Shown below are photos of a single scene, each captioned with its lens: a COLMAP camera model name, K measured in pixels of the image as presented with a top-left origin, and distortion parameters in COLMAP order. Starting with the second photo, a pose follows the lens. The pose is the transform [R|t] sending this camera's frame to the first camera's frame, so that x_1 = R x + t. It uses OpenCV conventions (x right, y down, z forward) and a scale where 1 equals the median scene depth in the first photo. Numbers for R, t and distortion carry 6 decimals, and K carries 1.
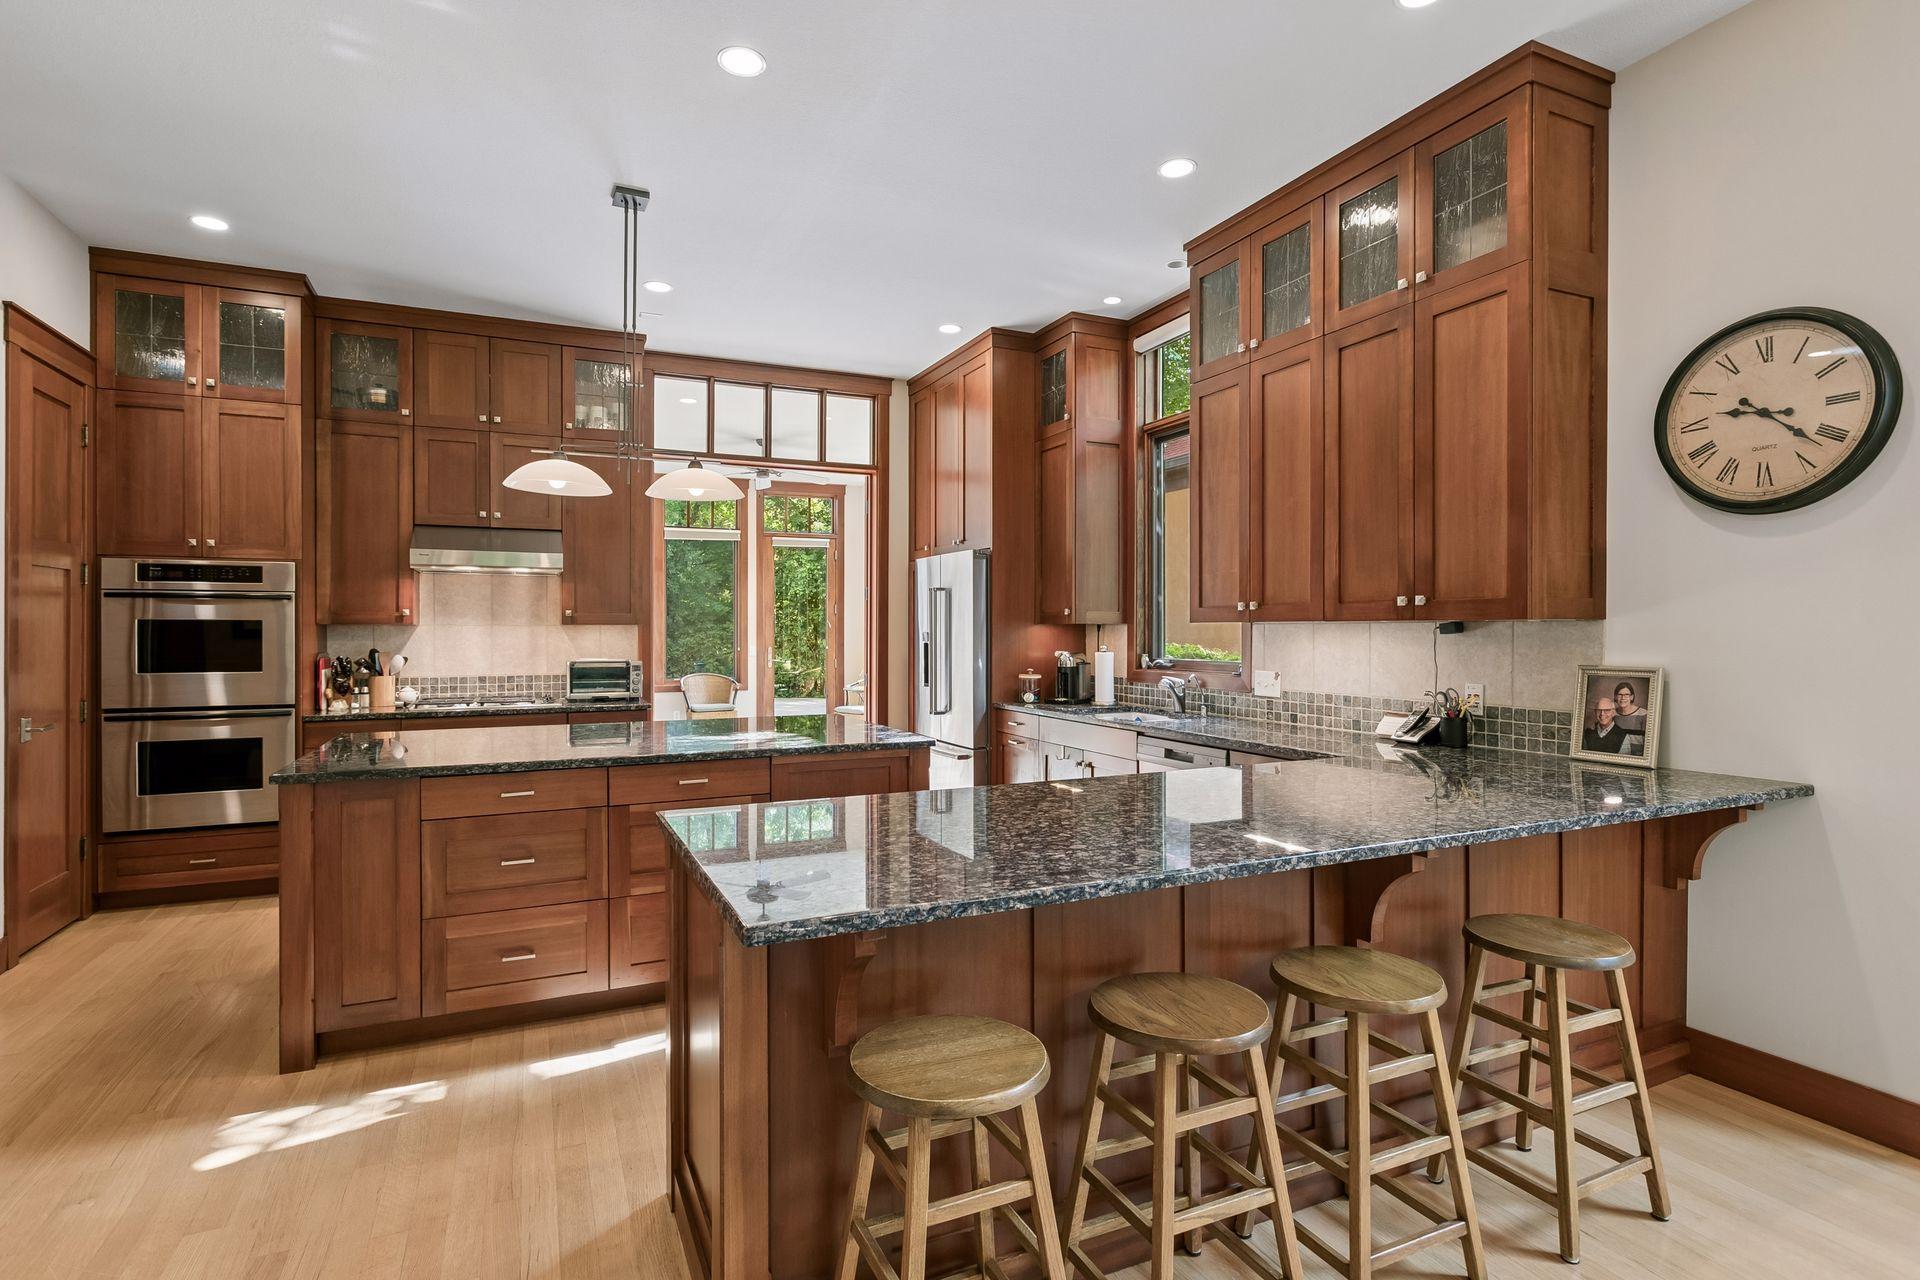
lens RADIAL K [[939.1, 0, 949.0], [0, 939.1, 625.9], [0, 0, 1]] dist [-0.000774, 0.000136]
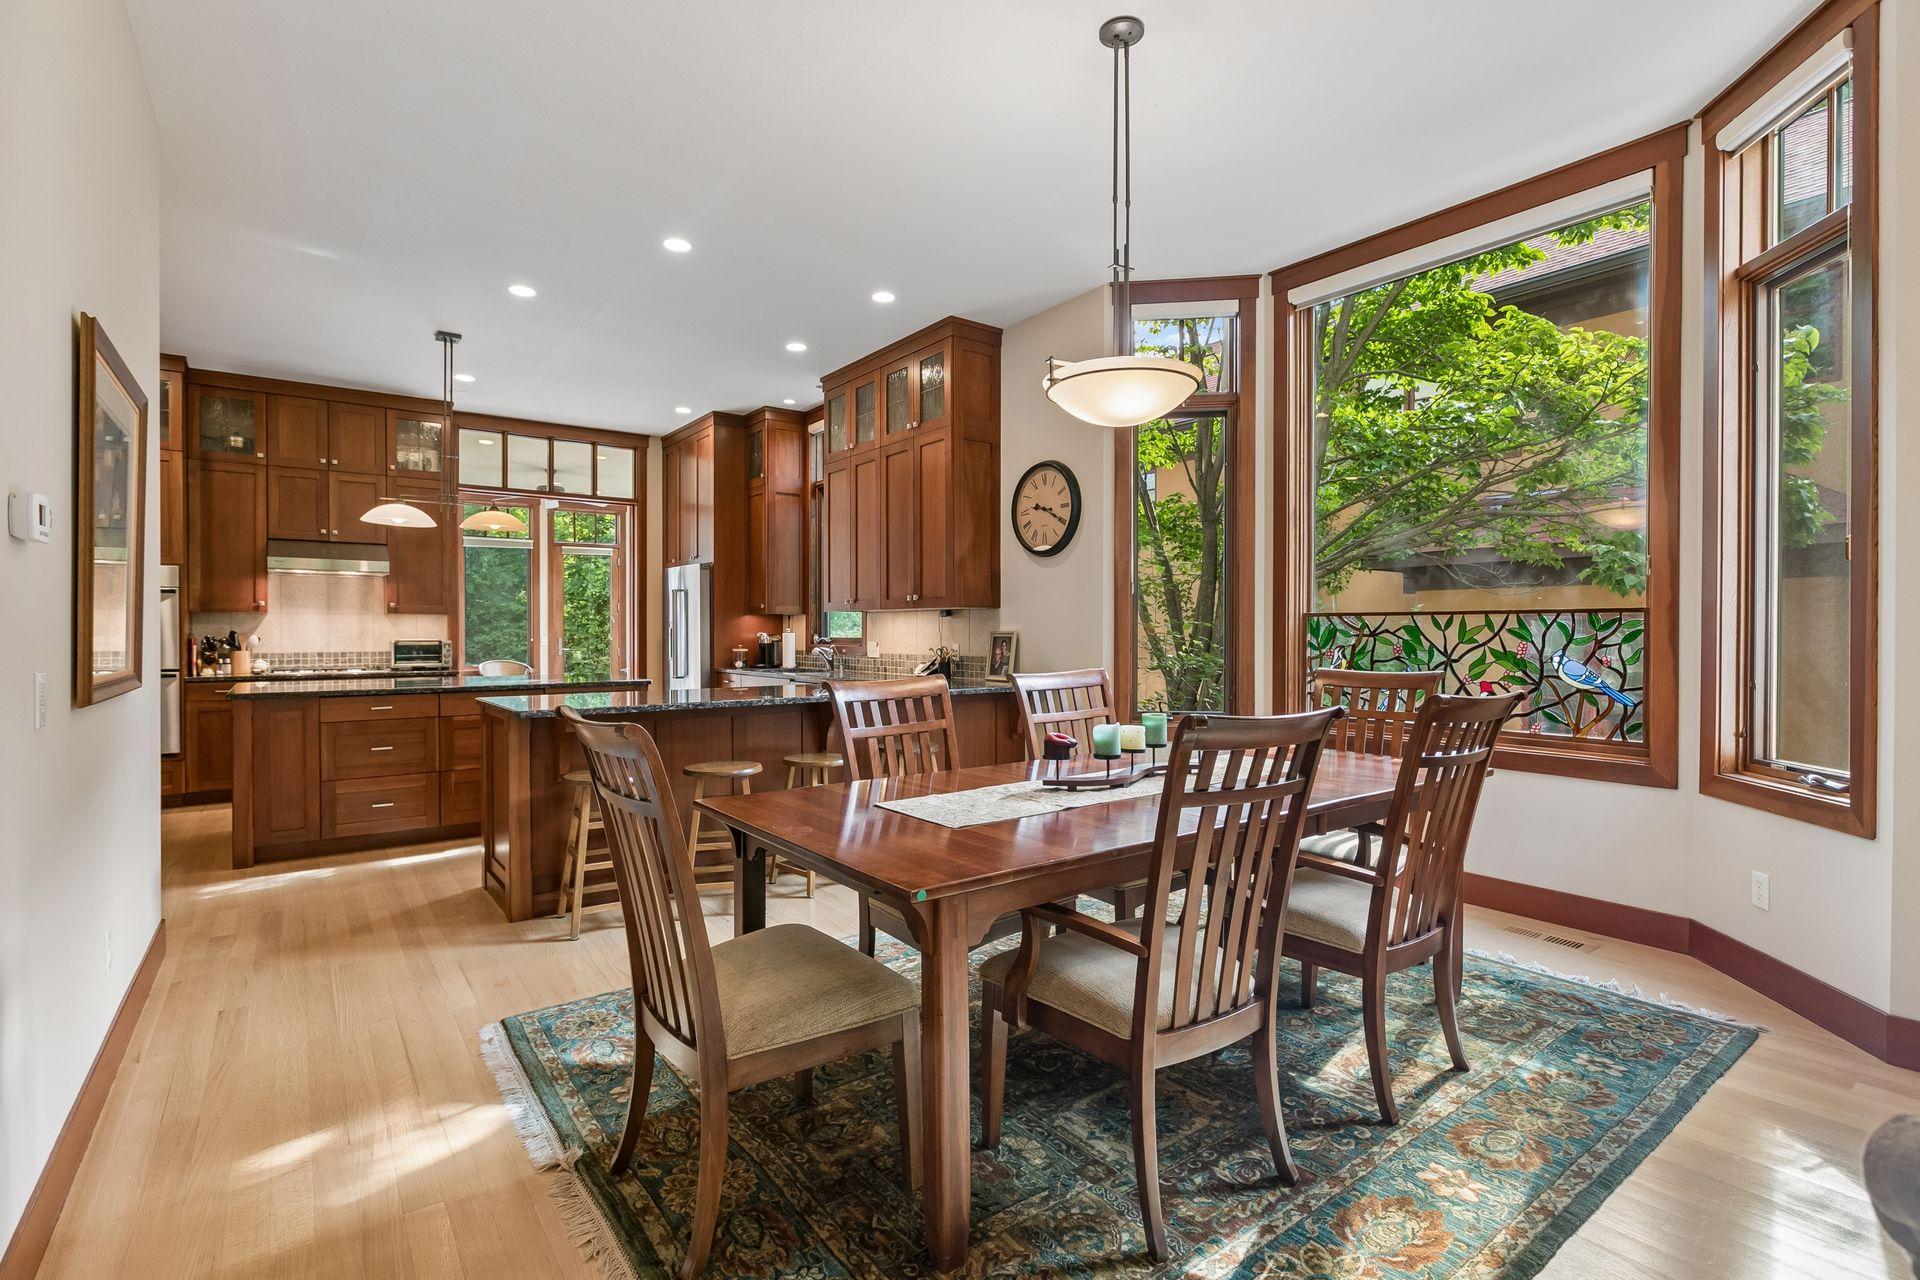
lens RADIAL K [[894.8, 0, 951.1], [0, 894.8, 636.7], [0, 0, 1]] dist [-0.001863, 0.000084]
pose [[0.977596, -0.001305, 0.210485, 0.118983], [-0.000631, 0.999958, 0.009131, 0.020705], [-0.210488, -0.009059, 0.977554, -0.459164]]
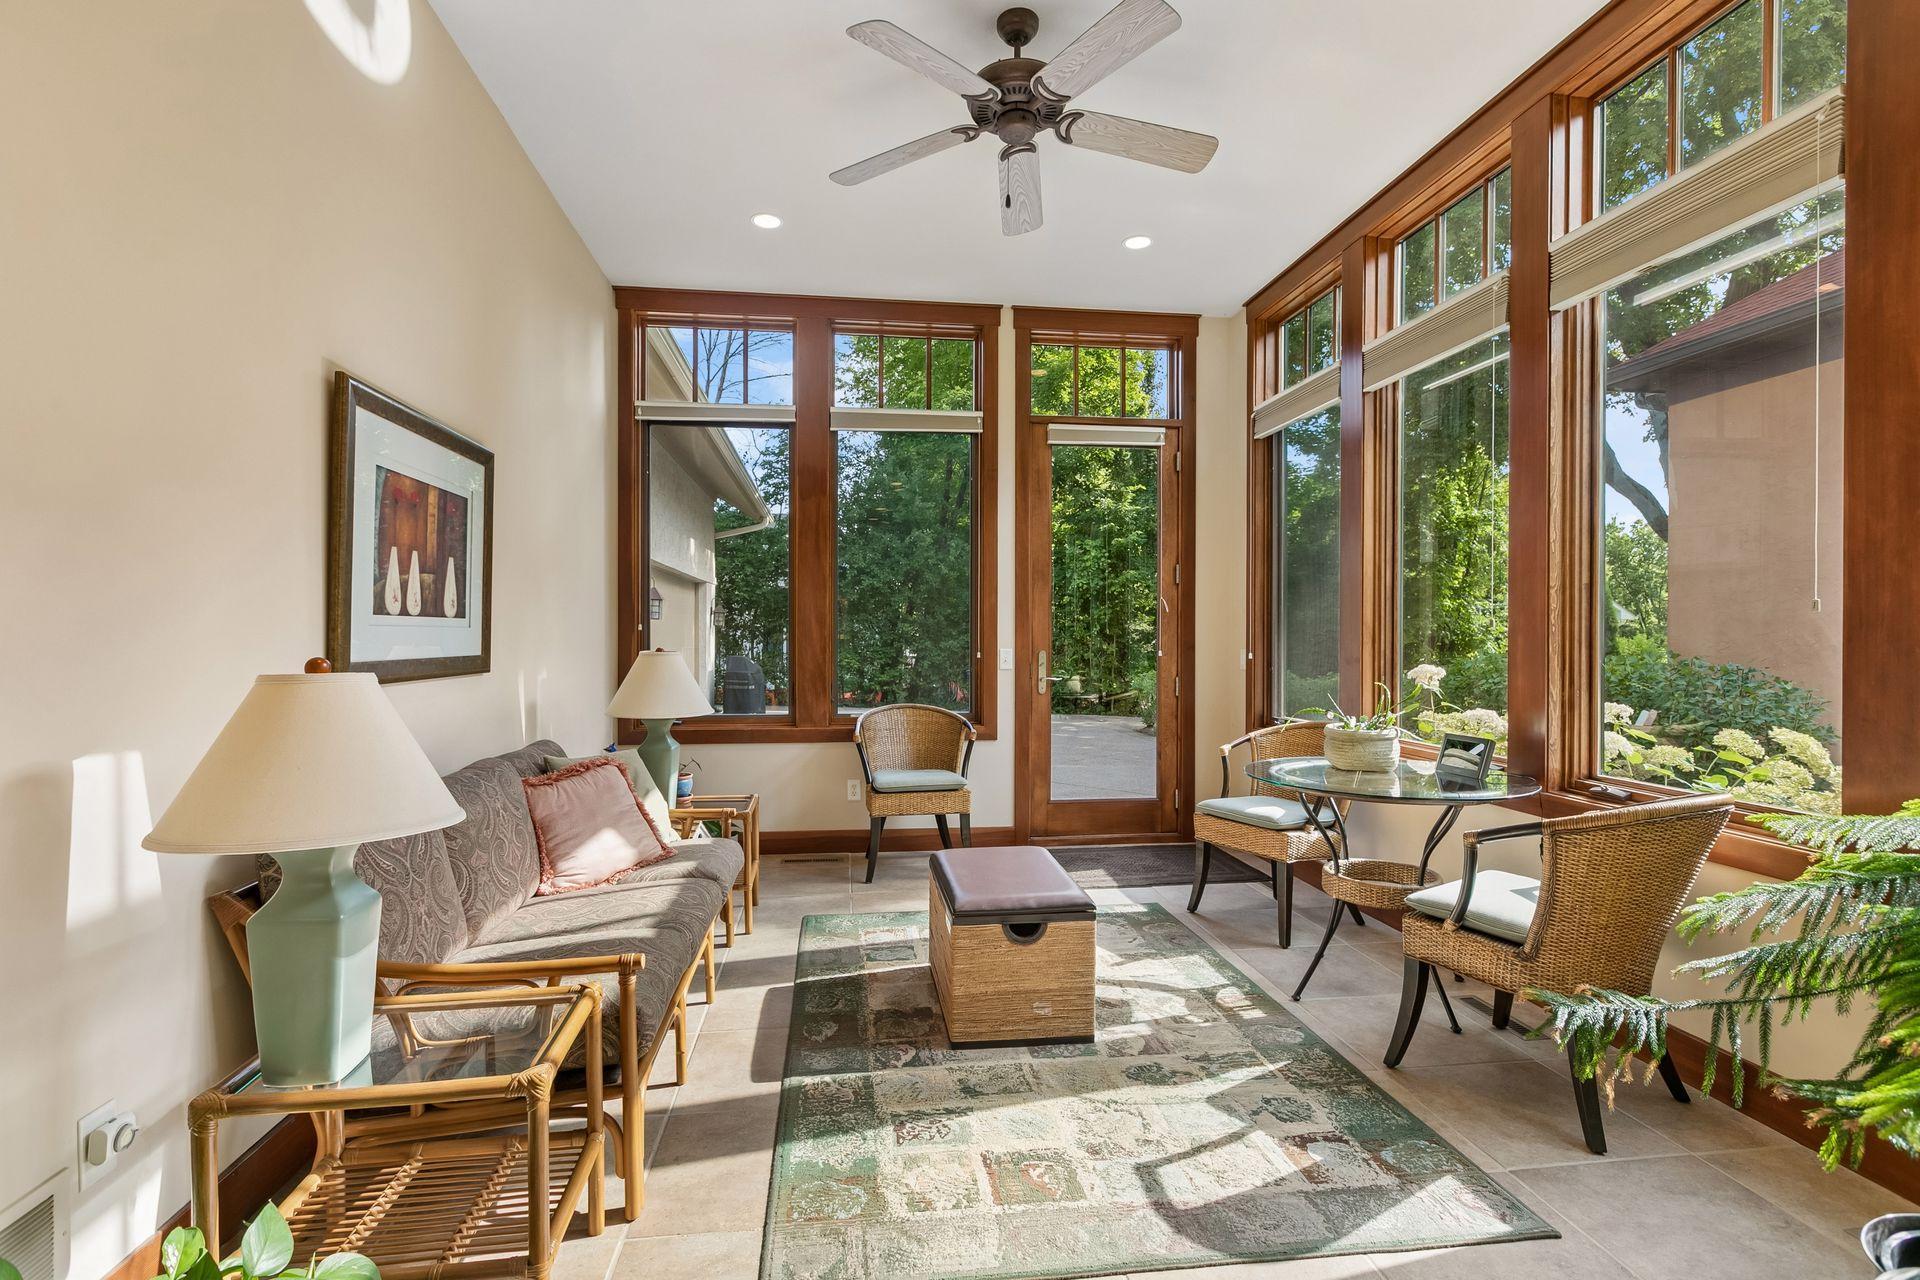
lens RADIAL K [[894.8, 0, 951.1], [0, 894.8, 636.7], [0, 0, 1]] dist [-0.001863, 0.000084]
pose [[0.956183, 0.001816, -0.292764, -0.214938], [-0.000832, 0.999994, 0.003485, 0.029869], [0.292769, -0.003089, 0.956178, 1.165928]]
